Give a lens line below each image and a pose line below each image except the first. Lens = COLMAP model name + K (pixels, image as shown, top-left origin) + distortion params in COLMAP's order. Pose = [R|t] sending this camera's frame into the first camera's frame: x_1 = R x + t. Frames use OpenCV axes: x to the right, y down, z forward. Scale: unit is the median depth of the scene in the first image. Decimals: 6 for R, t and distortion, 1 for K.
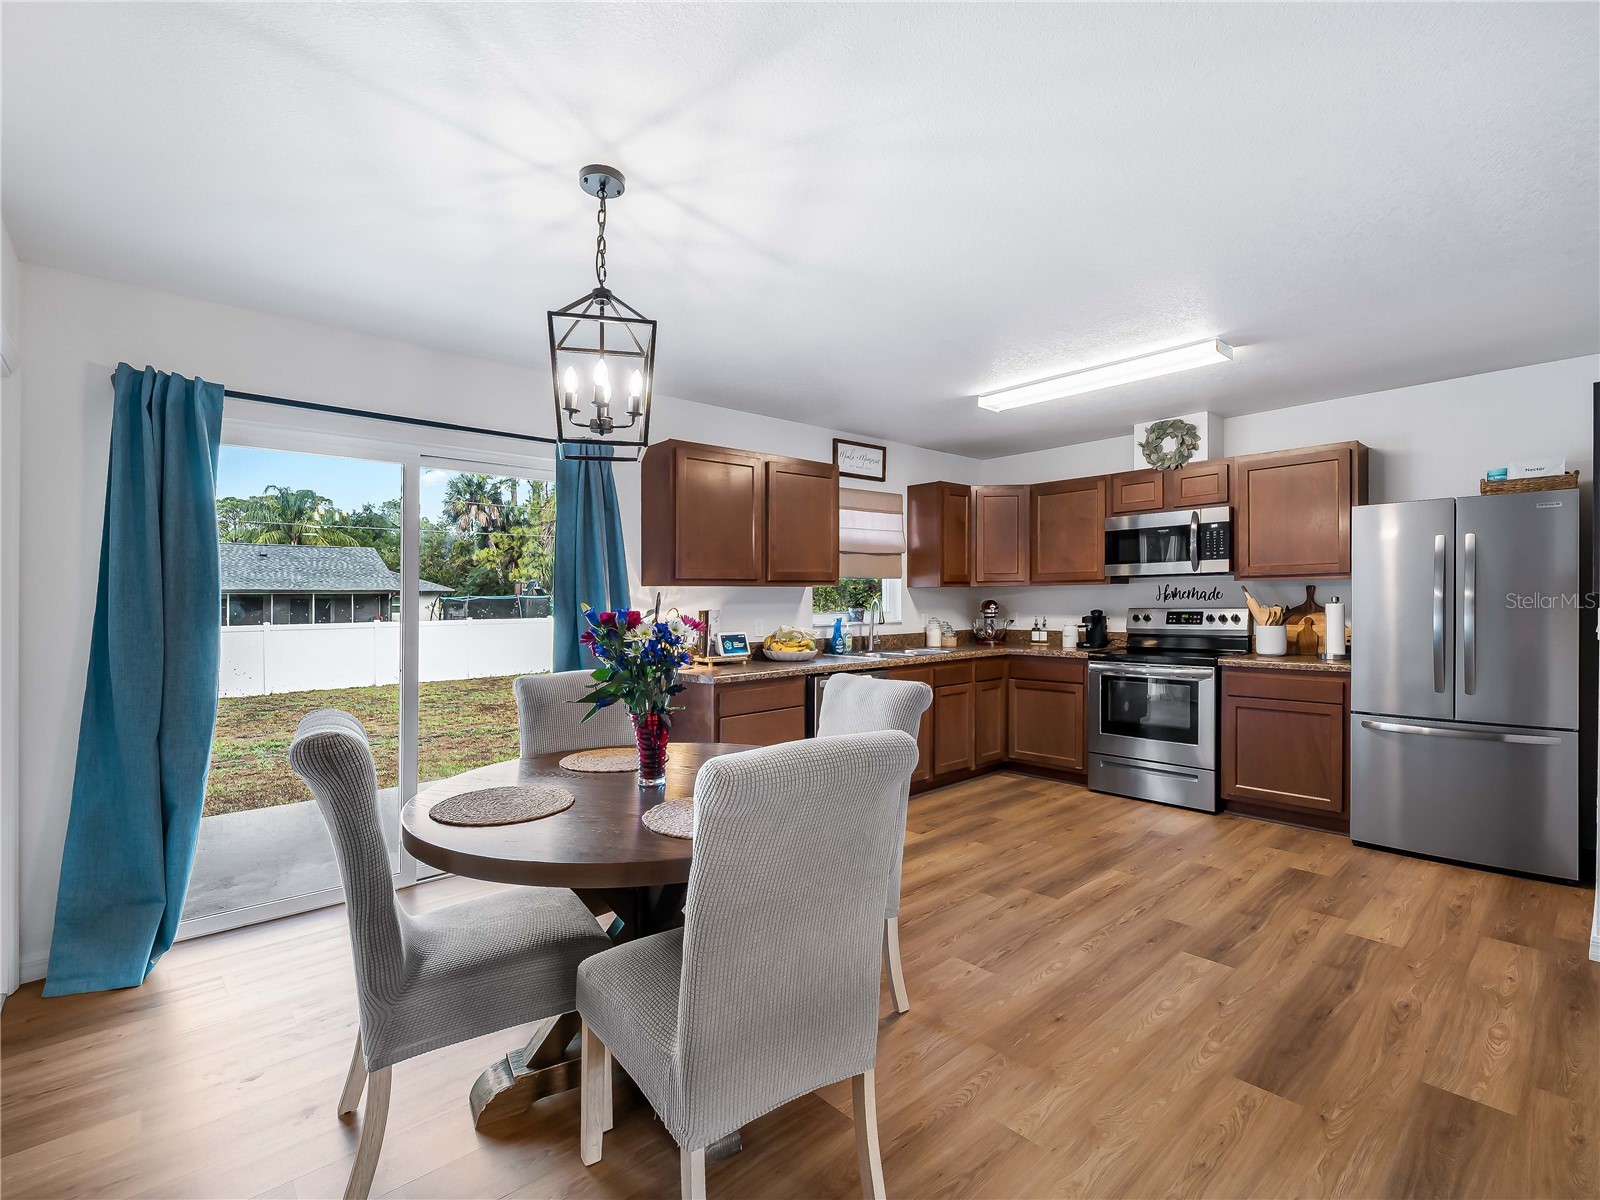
lens RADIAL K [[737.4, 0, 811.3], [0, 737.4, 614.7], [0, 0, 1]] dist [-0.000347, -0.001769]
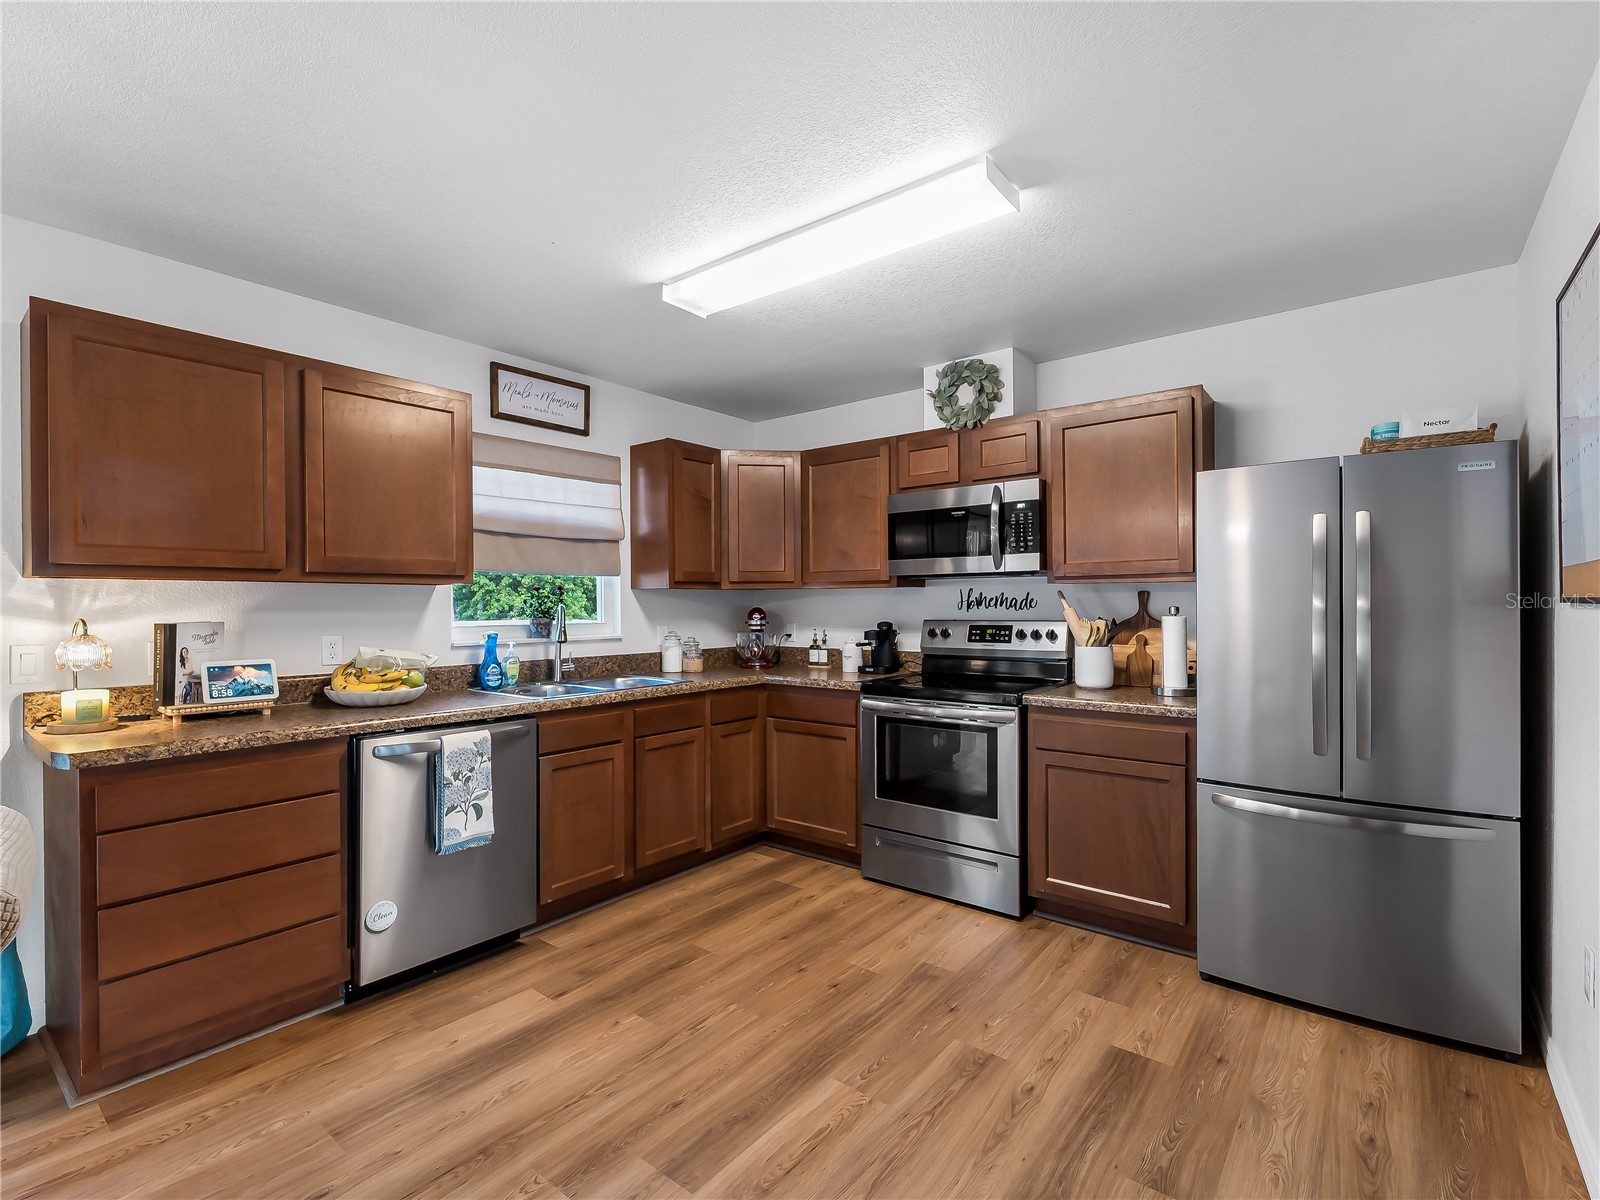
lens RADIAL K [[737.4, 0, 830.3], [0, 737.4, 603.9], [0, 0, 1]] dist [-0.000347, -0.001769]
pose [[0.983174, 0.007597, 0.182511, 0.242294], [-0.003529, 0.999738, -0.022602, -0.009315], [-0.182635, 0.021578, 0.982944, 0.343768]]
